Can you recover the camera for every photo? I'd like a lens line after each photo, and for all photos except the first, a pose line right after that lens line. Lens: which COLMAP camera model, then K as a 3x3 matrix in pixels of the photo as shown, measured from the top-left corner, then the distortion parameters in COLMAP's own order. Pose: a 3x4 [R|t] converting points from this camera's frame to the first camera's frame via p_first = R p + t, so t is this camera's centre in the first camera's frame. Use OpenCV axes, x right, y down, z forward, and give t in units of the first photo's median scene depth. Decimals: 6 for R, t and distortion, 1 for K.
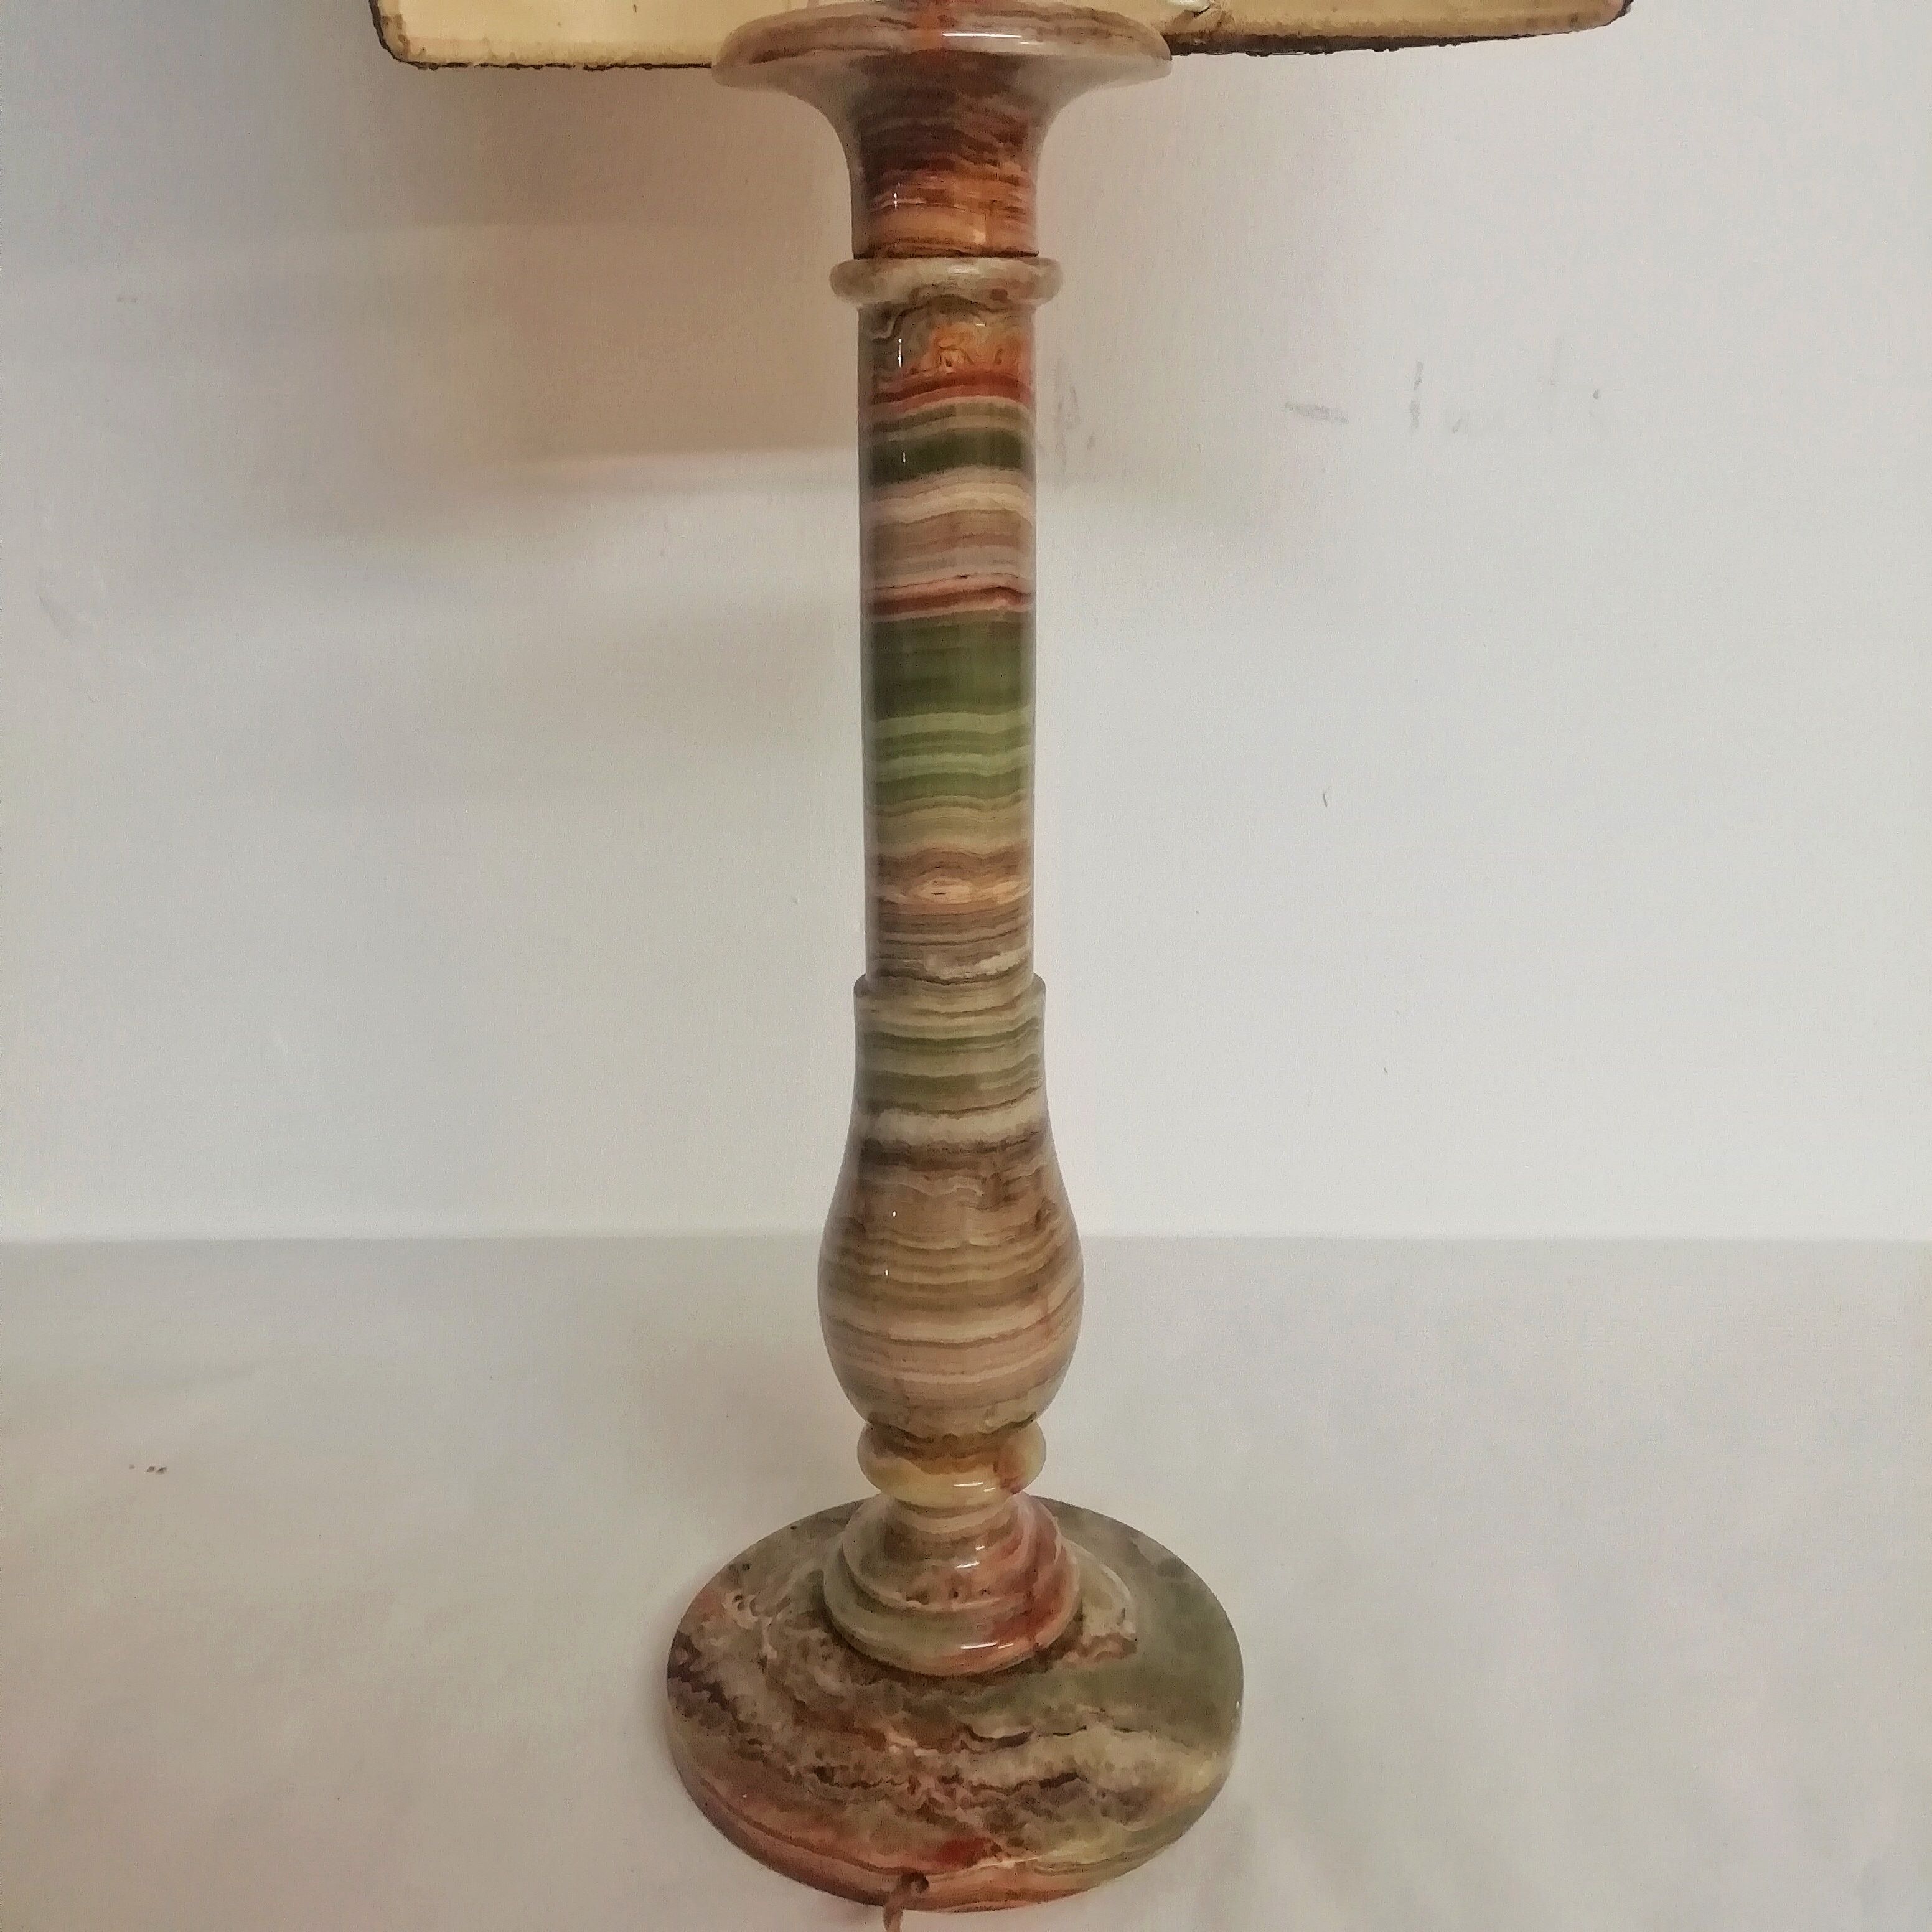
lens RADIAL K [[1953.0, 0, 966.0], [0, 1953.0, 966.0], [0, 0, 1]] dist [0.034157, 0.005088]
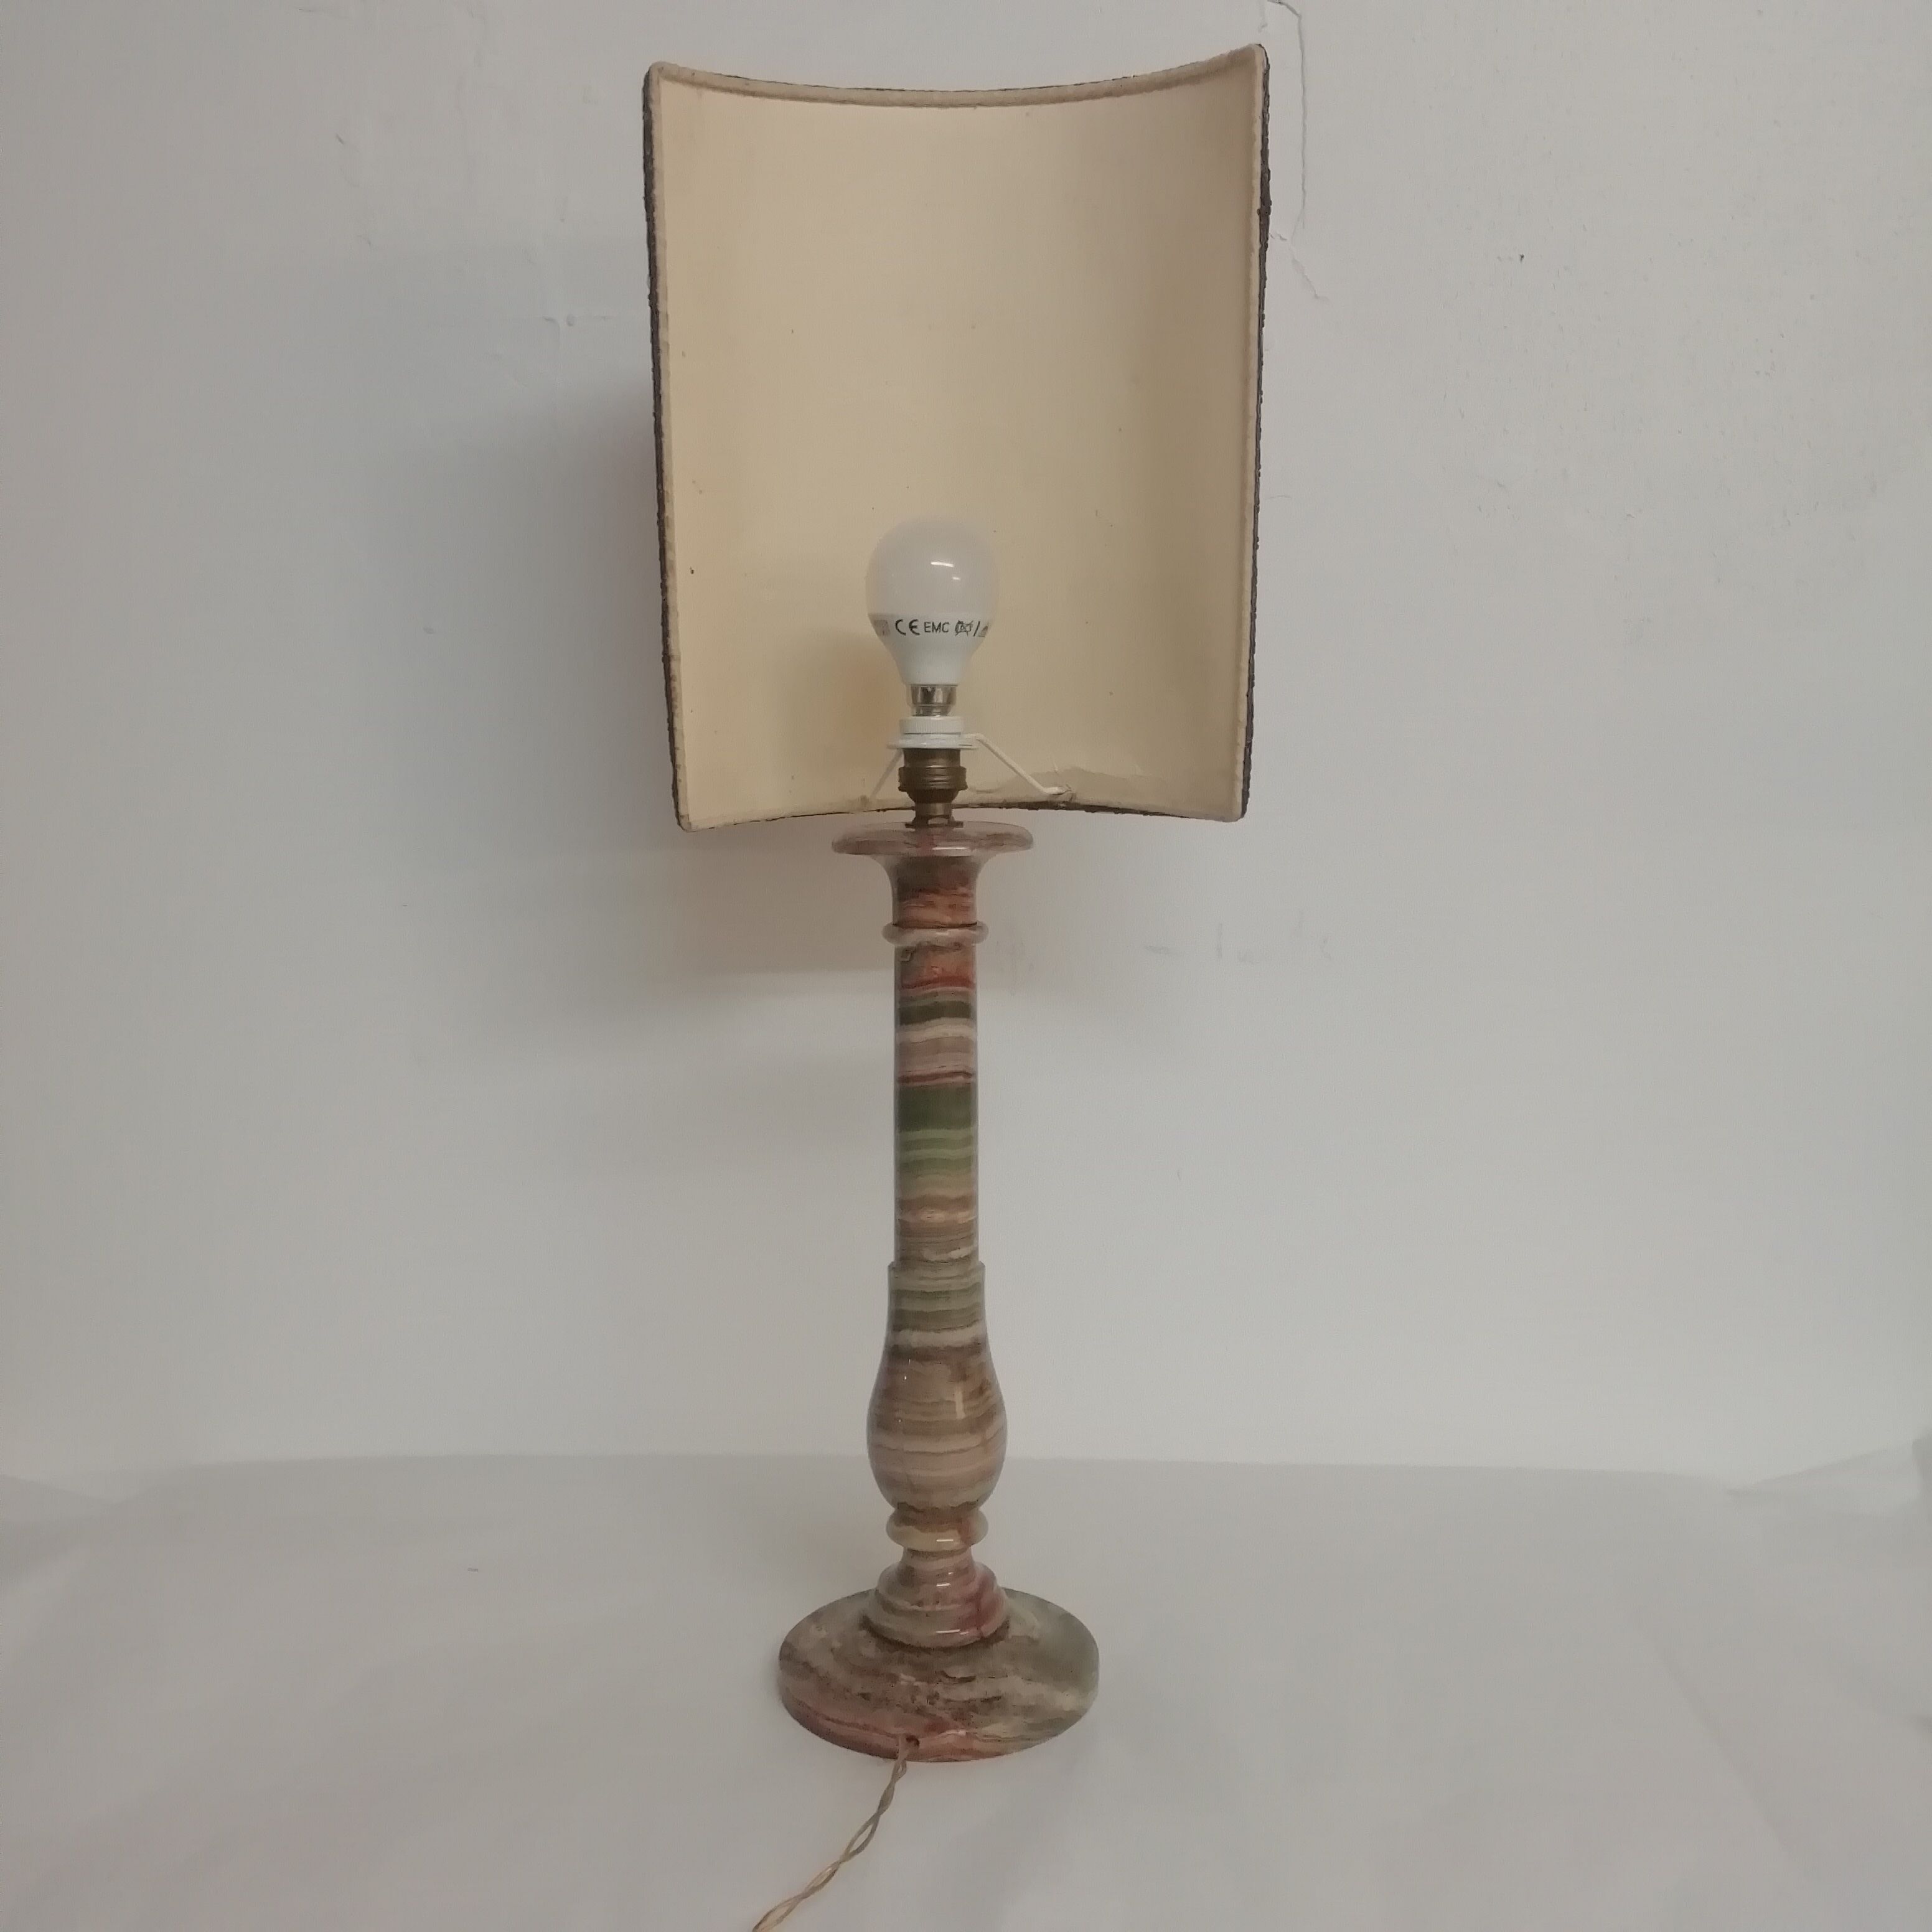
lens RADIAL K [[2447.0, 0, 966.0], [0, 2447.0, 966.0], [0, 0, 1]] dist [0.153118, -0.014959]
pose [[0.999627, 0.003819, -0.027042, 0.087149], [-0.008476, 0.984663, -0.174261, 0.142808], [0.025962, 0.174425, 0.984328, -1.487815]]
